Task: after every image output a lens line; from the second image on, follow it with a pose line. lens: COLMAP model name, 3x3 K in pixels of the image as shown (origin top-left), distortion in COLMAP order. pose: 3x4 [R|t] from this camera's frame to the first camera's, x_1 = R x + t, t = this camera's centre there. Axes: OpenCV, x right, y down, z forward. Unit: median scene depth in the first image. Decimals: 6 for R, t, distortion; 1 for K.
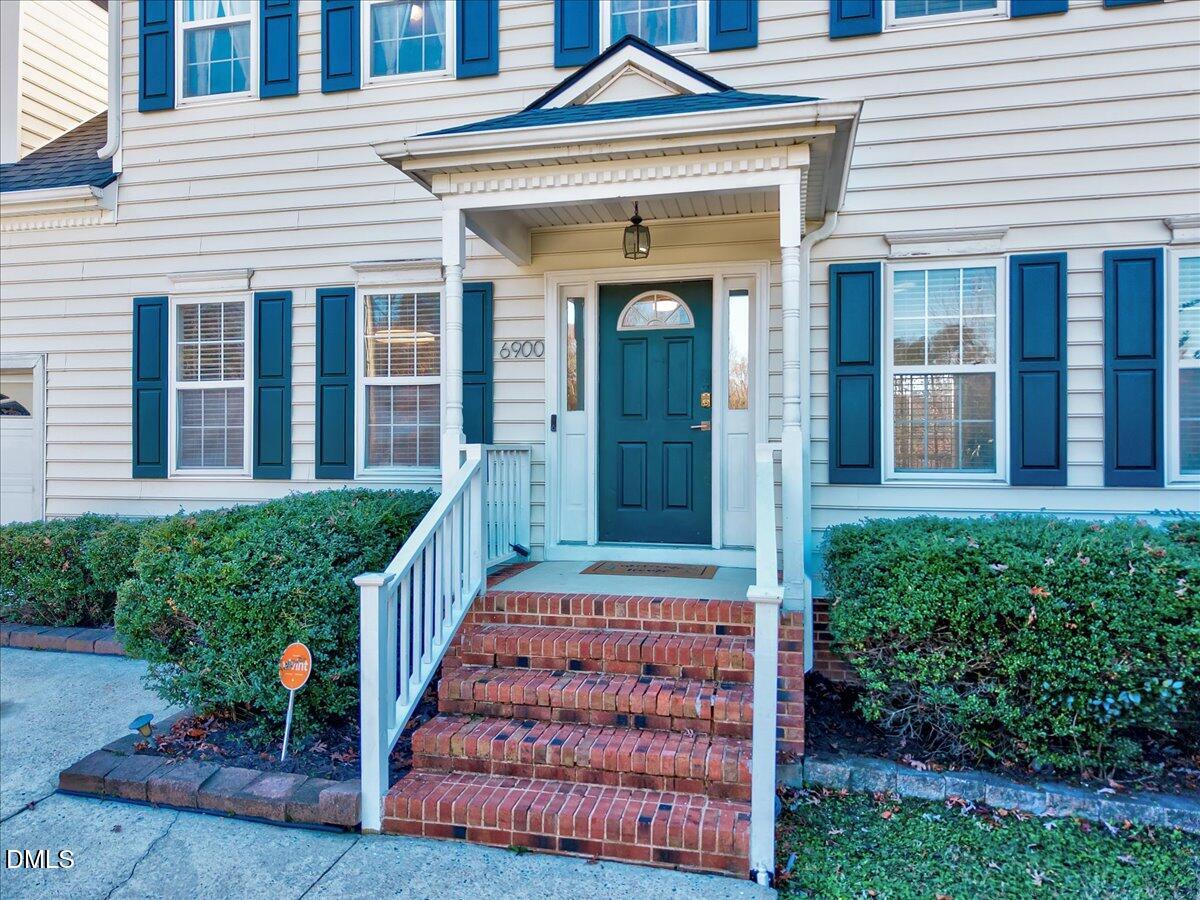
lens RADIAL K [[808.8, 0, 604.9], [0, 808.8, 453.2], [0, 0, 1]] dist [0.030747, -0.006897]
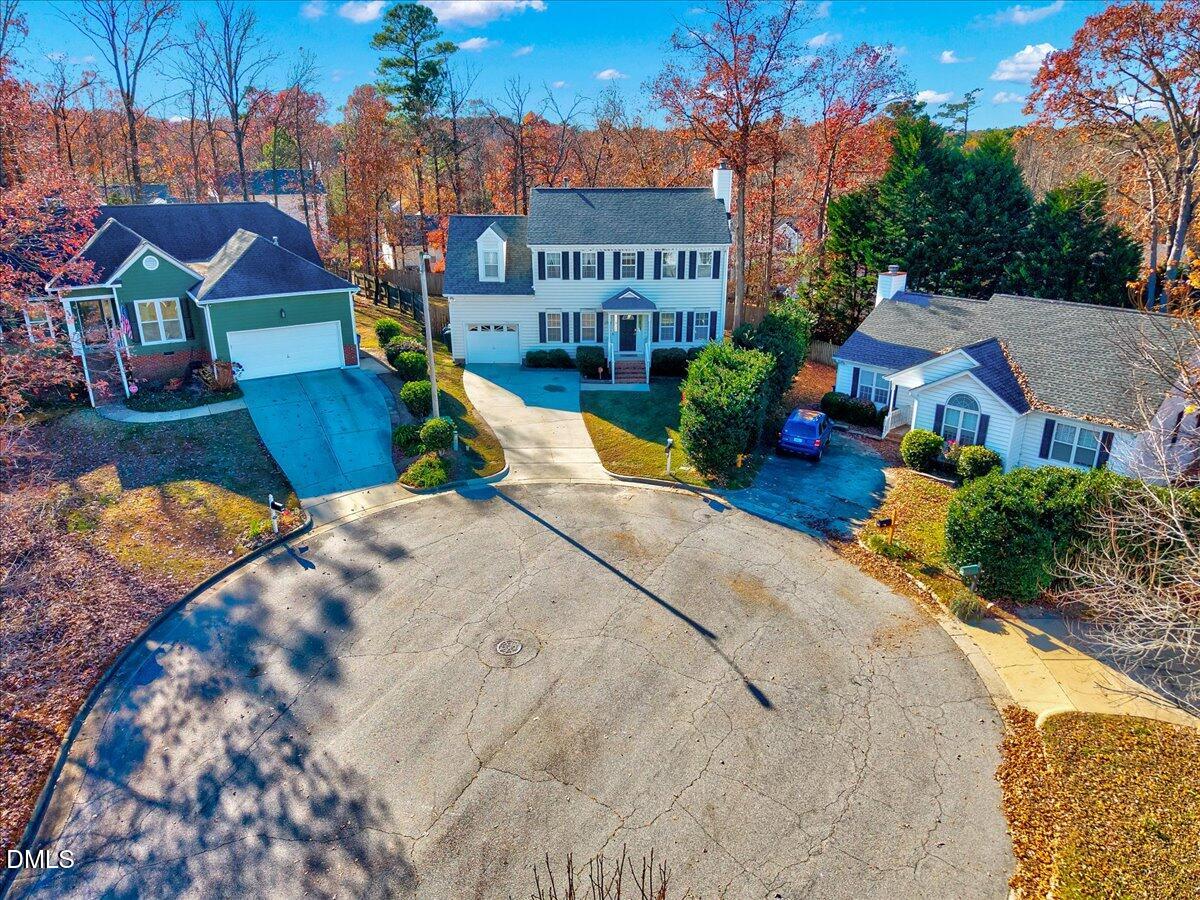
lens RADIAL K [[808.8, 0, 597.3], [0, 808.8, 461.3], [0, 0, 1]] dist [0.030747, -0.006897]
pose [[0.976632, -0.079494, 0.199677, -1.581069], [0.004875, 0.937034, 0.349203, -1.361759], [-0.214864, -0.340069, 0.915525, -5.354620]]
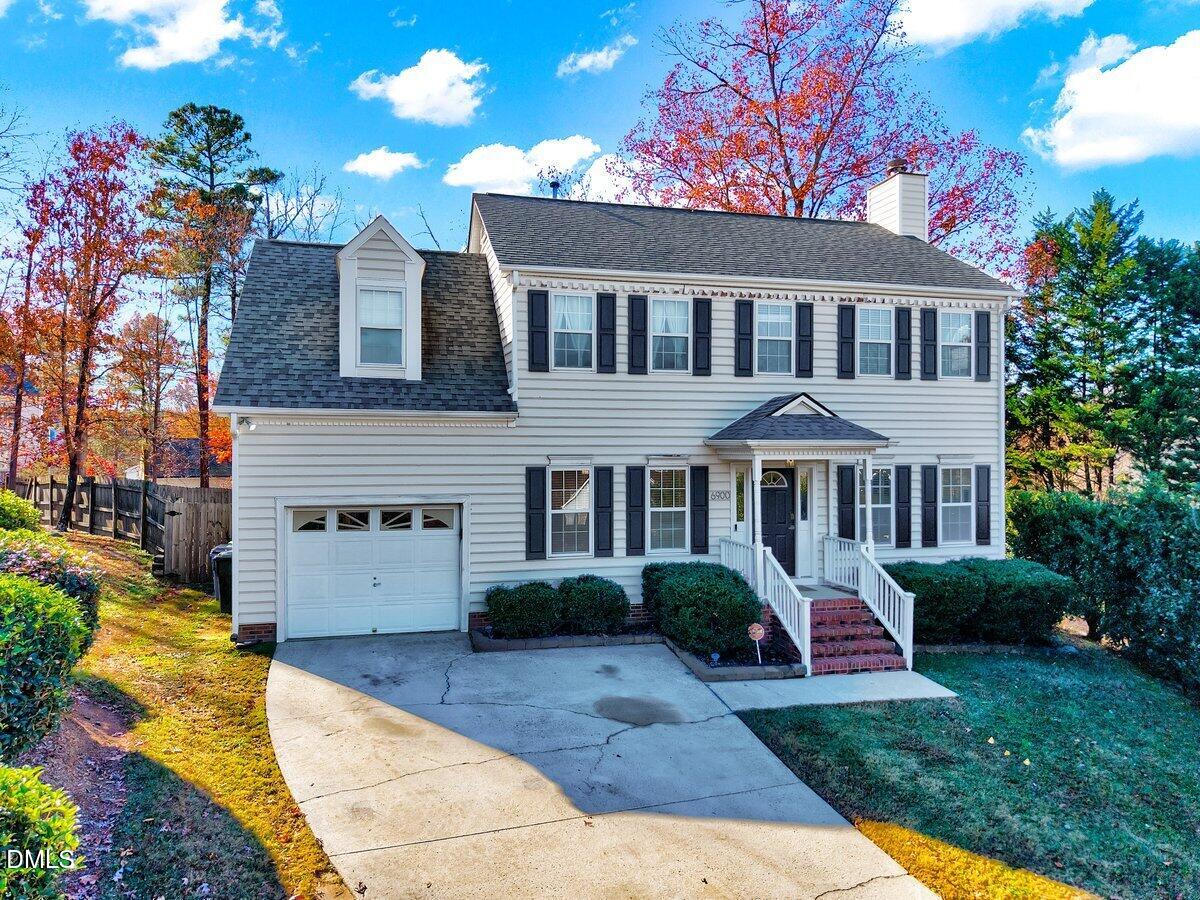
lens RADIAL K [[808.8, 0, 610.3], [0, 808.8, 446.4], [0, 0, 1]] dist [0.030747, -0.006897]
pose [[0.894051, 0.000740, 0.447965, -1.408757], [-0.001442, 0.999998, 0.001226, -0.269961], [-0.447964, -0.001742, 0.894050, -0.906696]]
